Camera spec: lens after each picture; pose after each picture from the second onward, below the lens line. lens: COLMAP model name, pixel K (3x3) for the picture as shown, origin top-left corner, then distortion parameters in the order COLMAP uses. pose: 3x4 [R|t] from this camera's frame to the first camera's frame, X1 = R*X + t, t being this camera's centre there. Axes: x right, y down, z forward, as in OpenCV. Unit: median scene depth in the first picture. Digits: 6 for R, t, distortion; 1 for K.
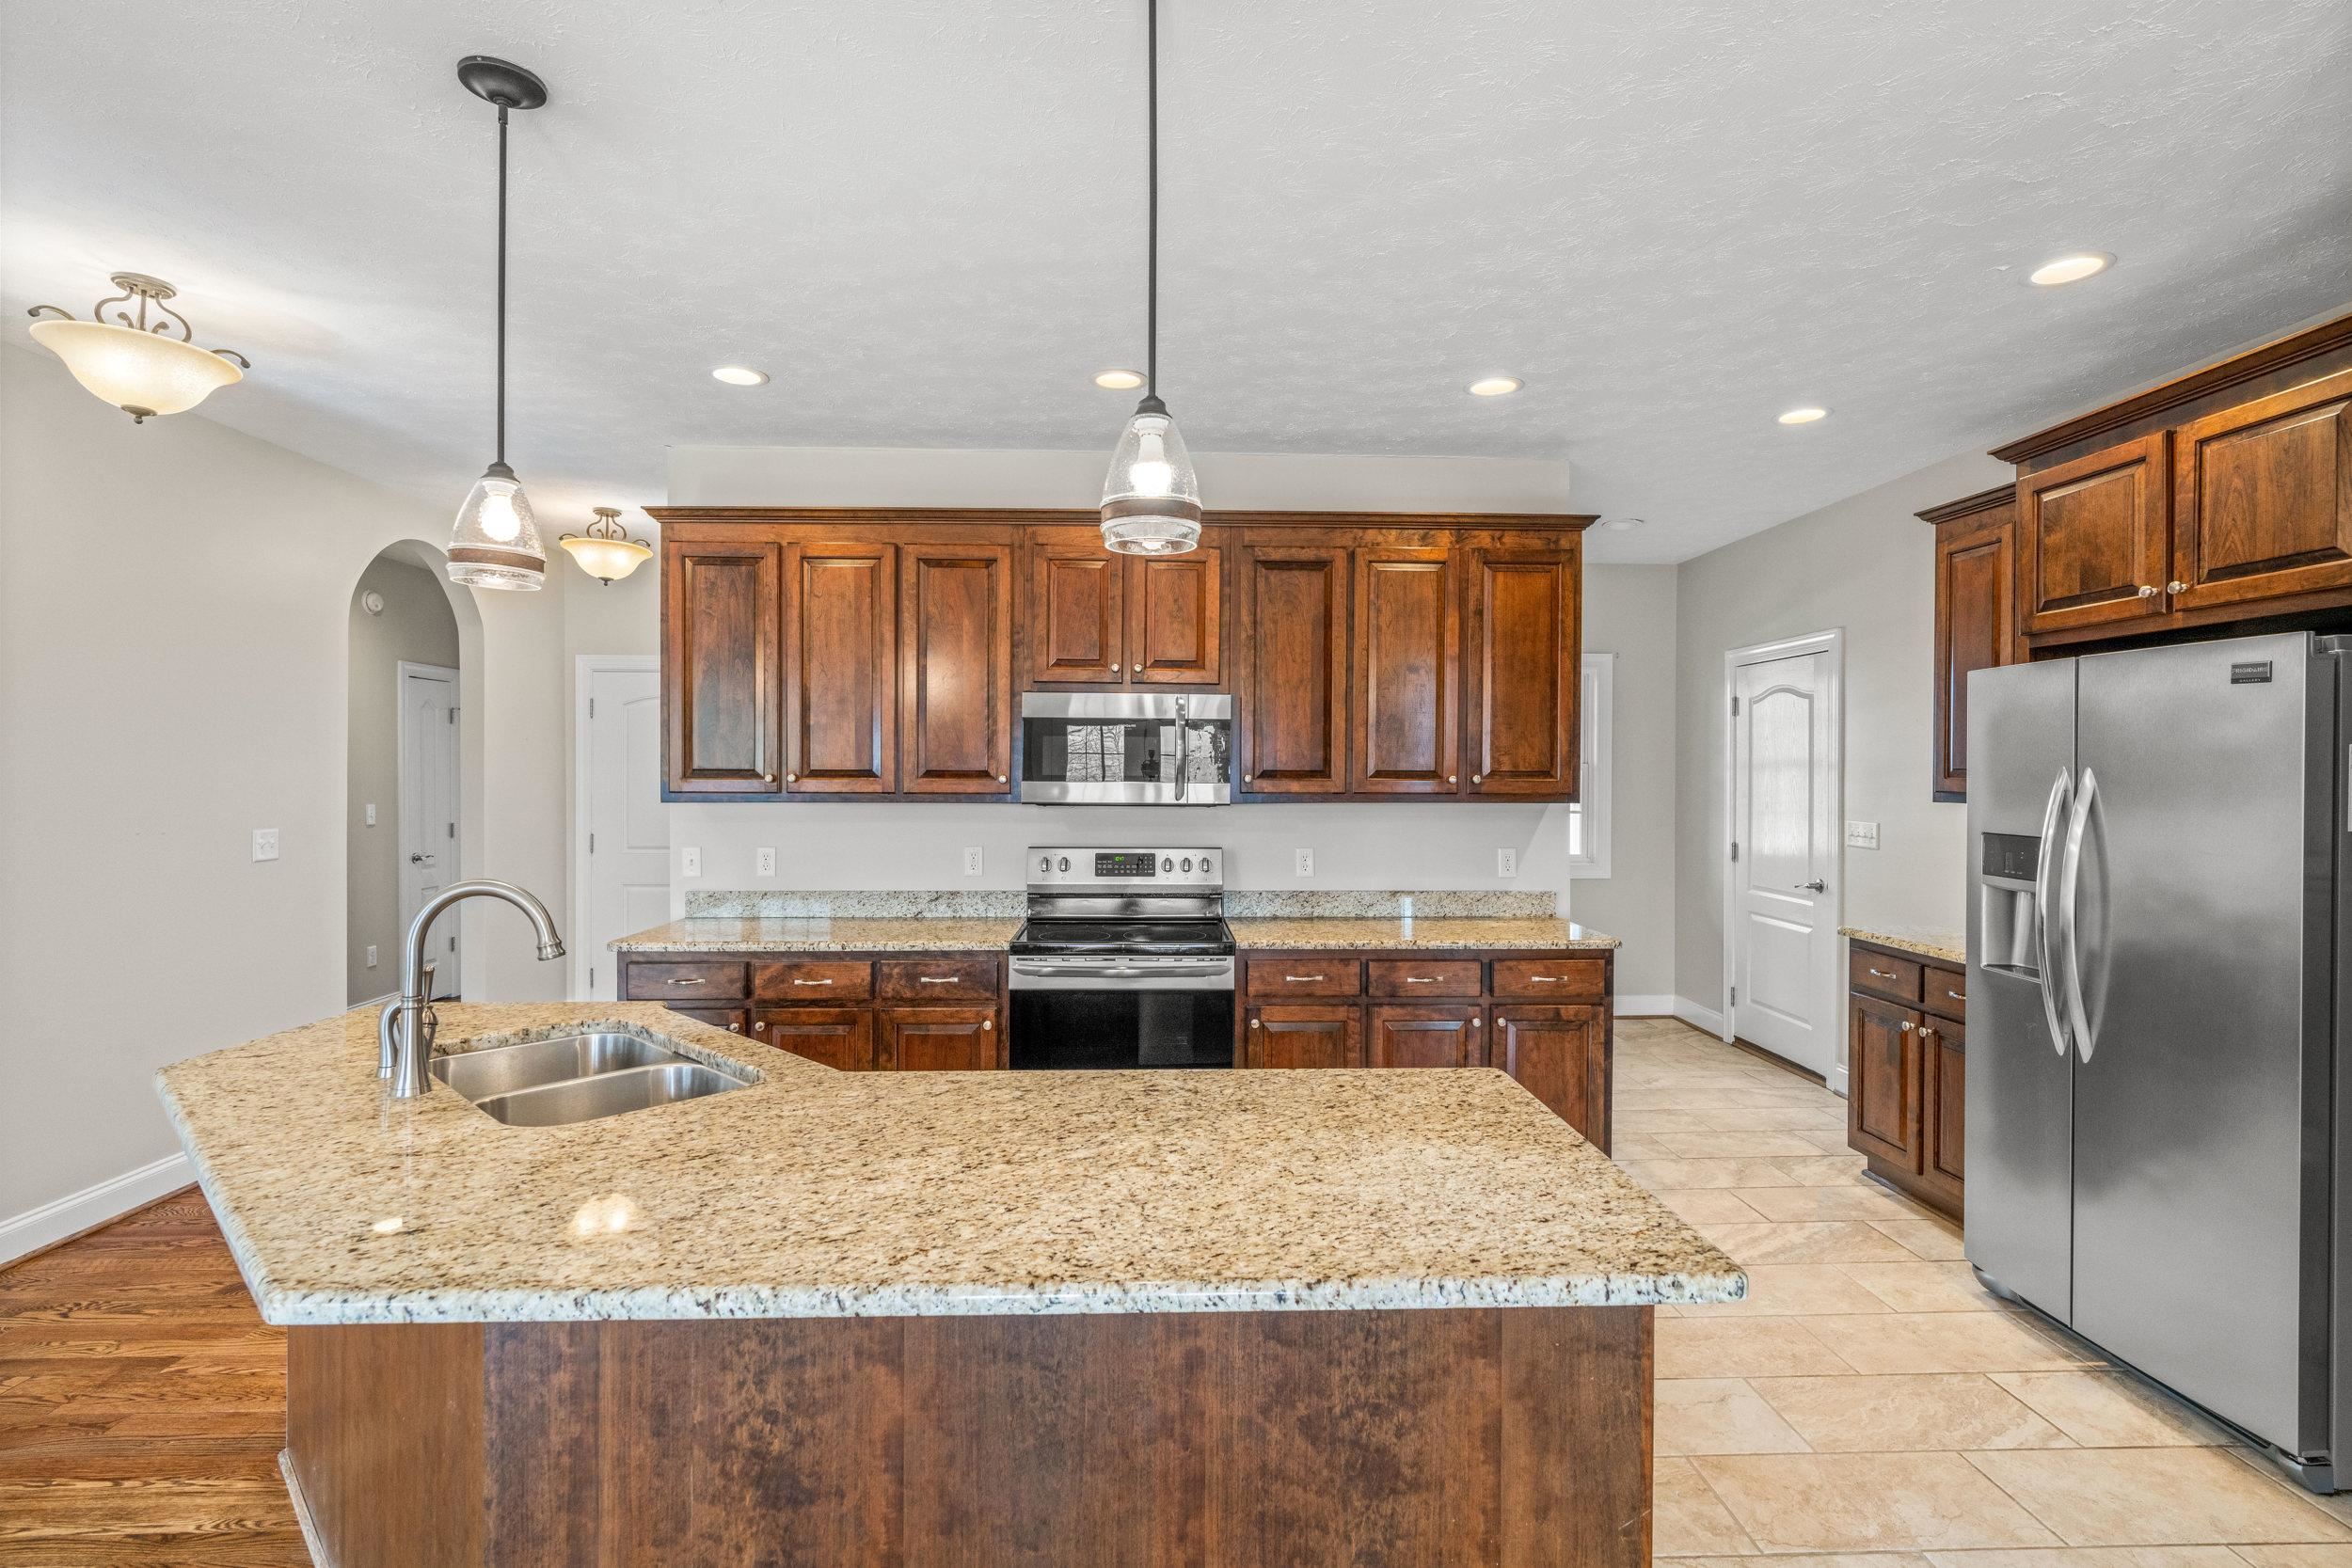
lens RADIAL K [[1100.4, 0, 1188.9], [0, 1100.4, 778.8], [0, 0, 1]] dist [-0.006268, 0.002222]
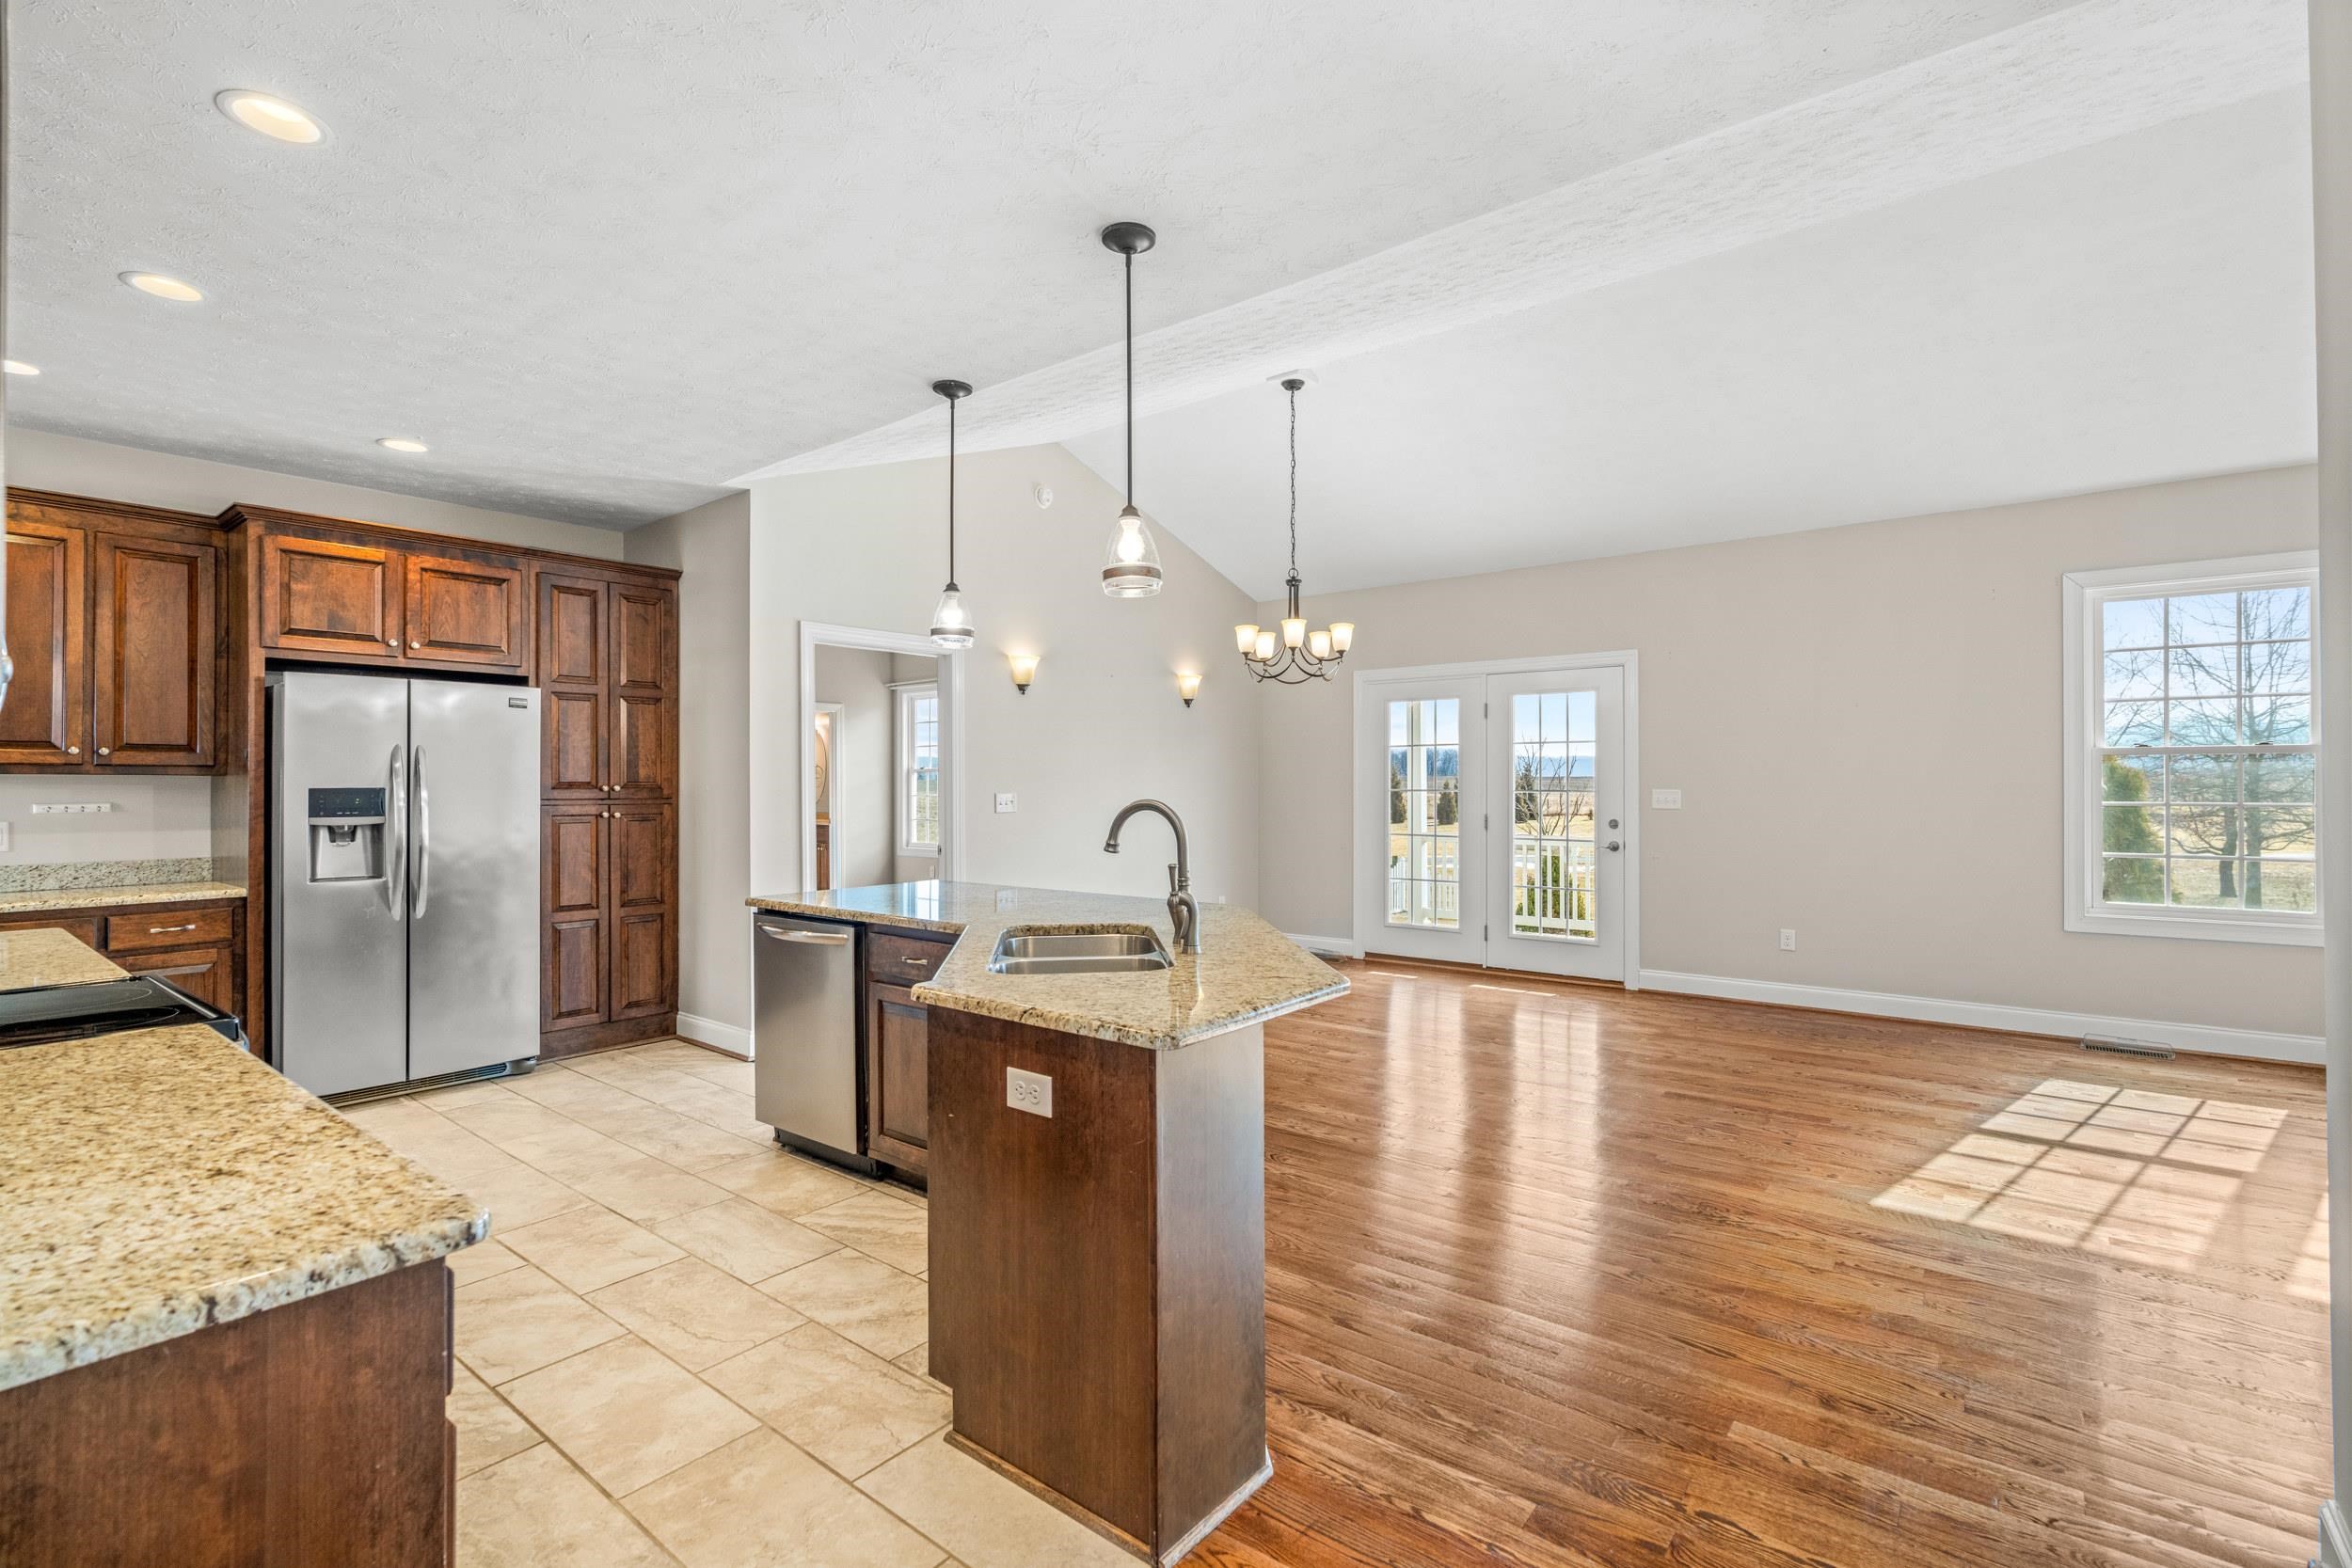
lens RADIAL K [[1063.0, 0, 1186.3], [0, 1063.0, 782.2], [0, 0, 1]] dist [-0.005874, 0.002408]
pose [[-0.759935, -0.000751, 0.649998, -0.793101], [0.004670, 0.999967, 0.006614, 0.028760], [-0.649982, 0.008062, -0.759907, 1.007528]]
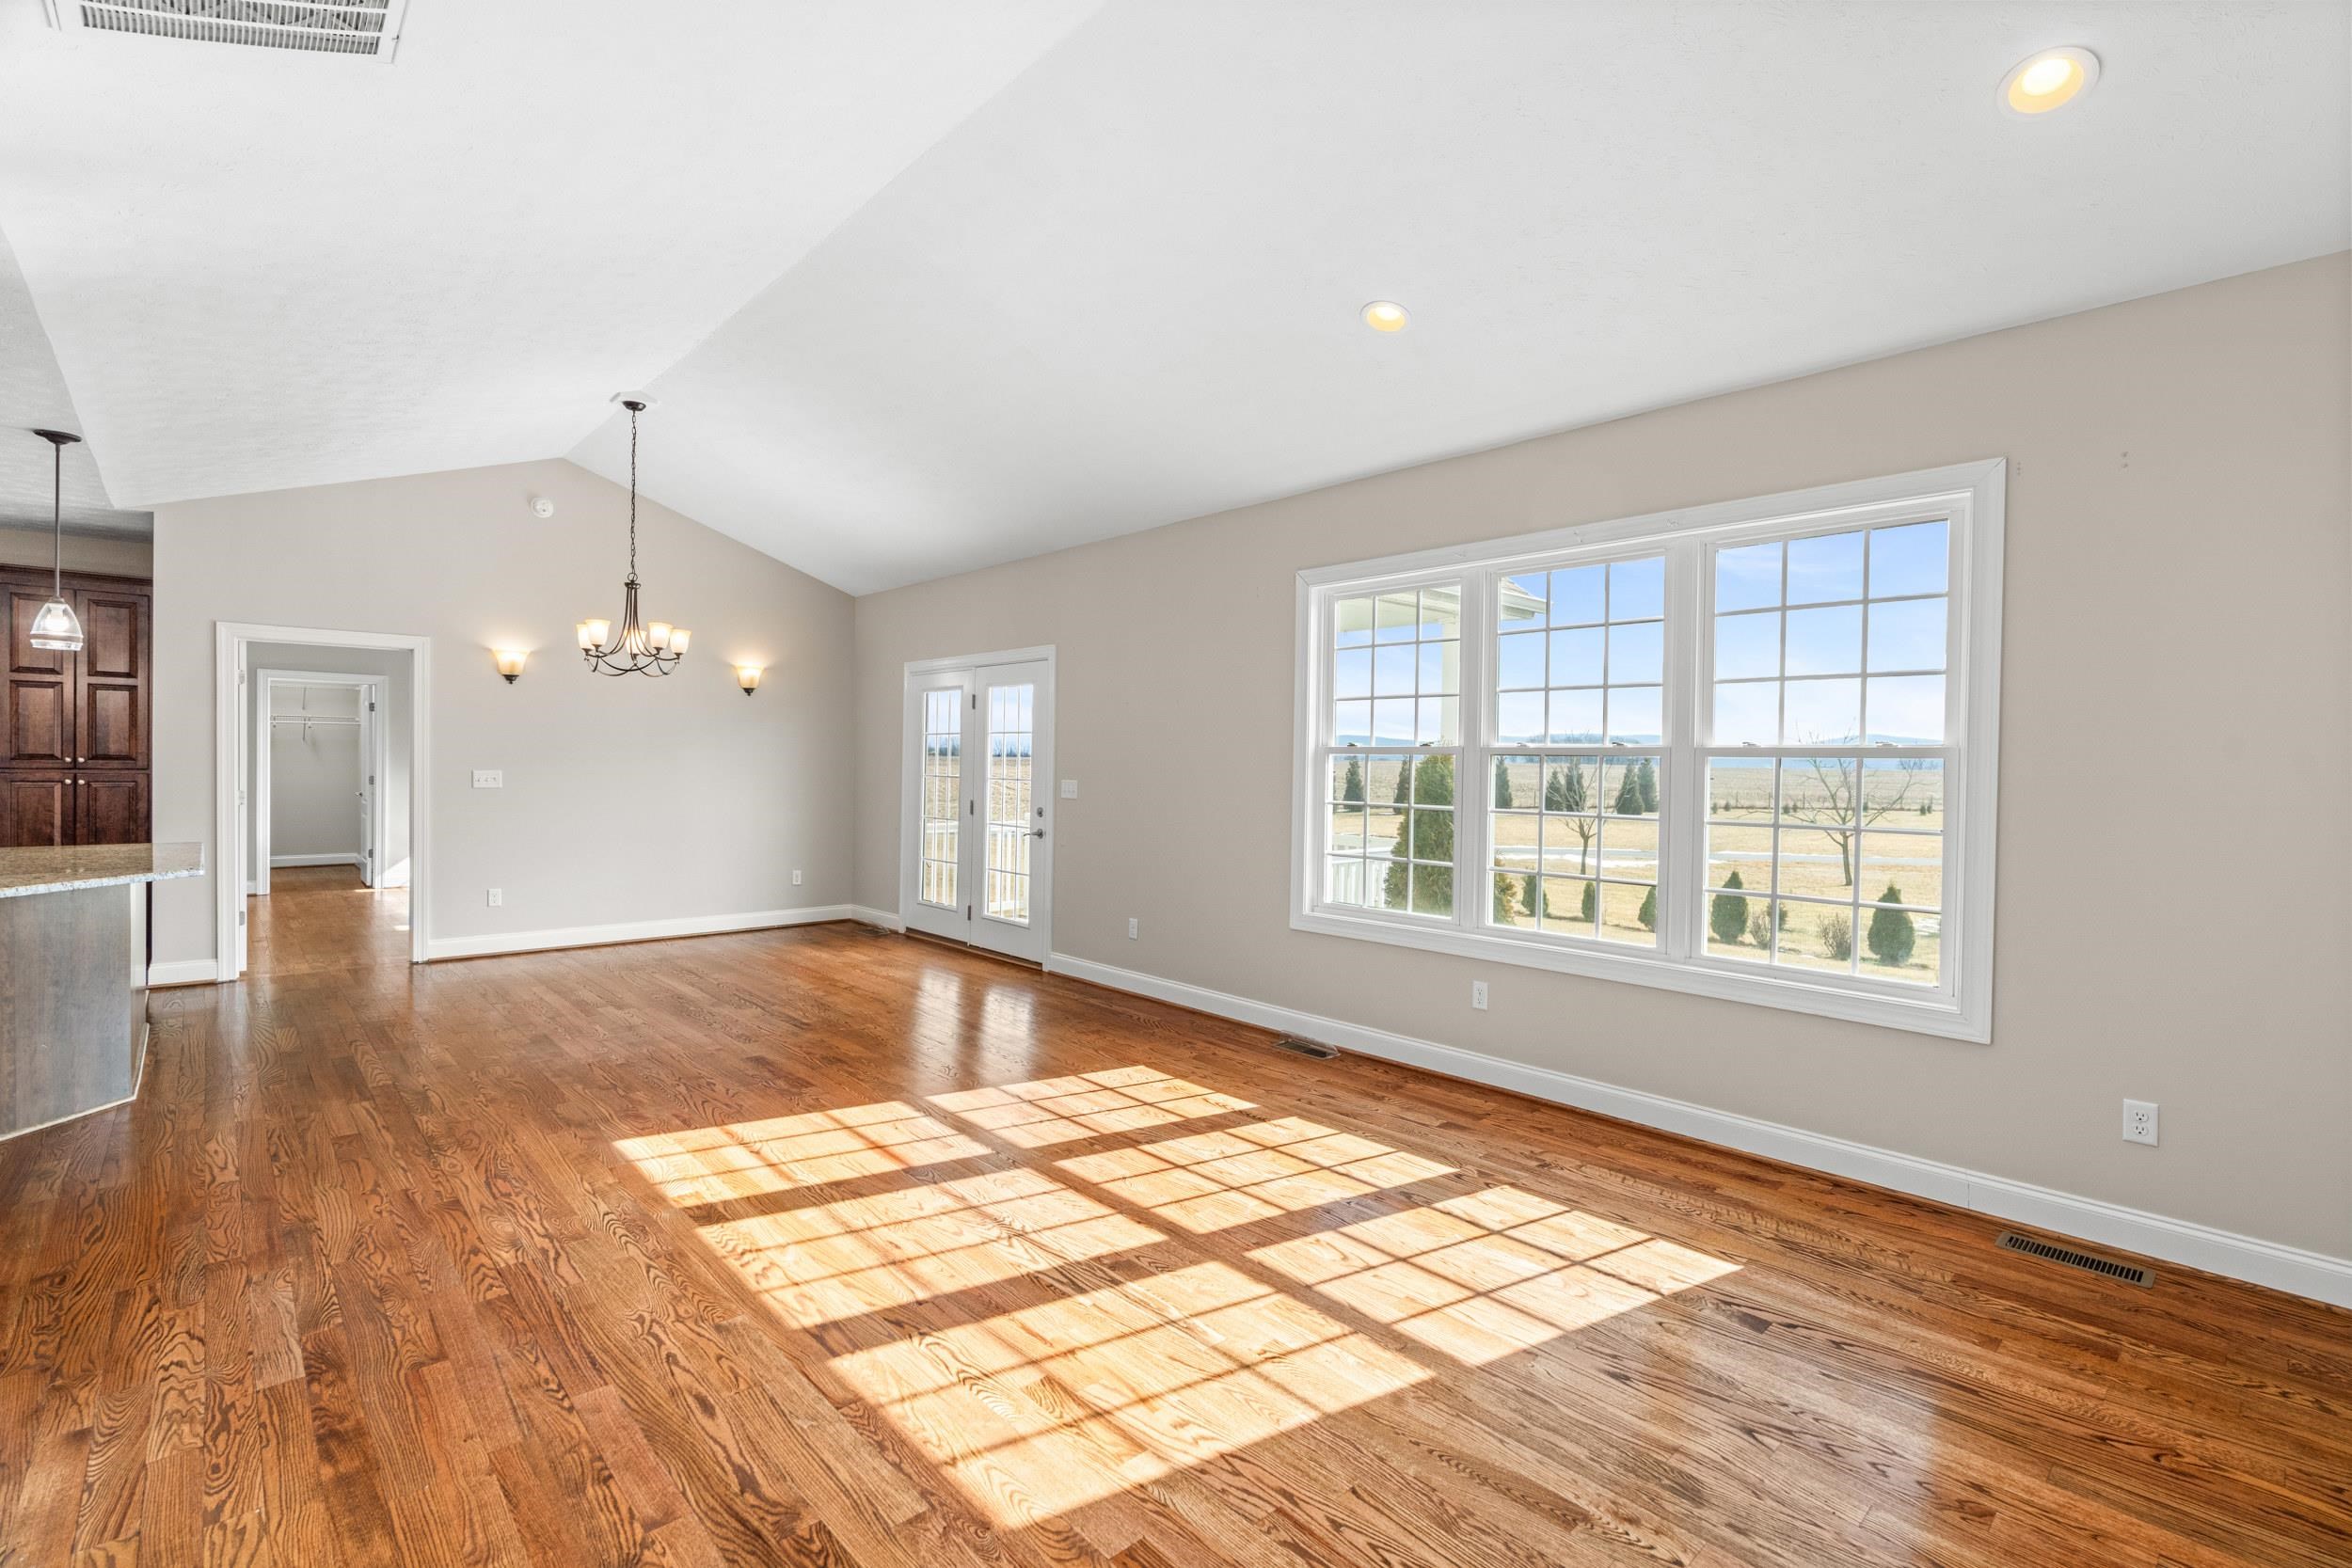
lens RADIAL K [[1063.0, 0, 1186.9], [0, 1063.0, 779.0], [0, 0, 1]] dist [-0.005874, 0.002408]
pose [[-0.653960, -0.025233, 0.756108, -1.701425], [-0.013329, 0.999673, 0.021833, 0.012965], [-0.756412, 0.004200, -0.654082, 0.243045]]
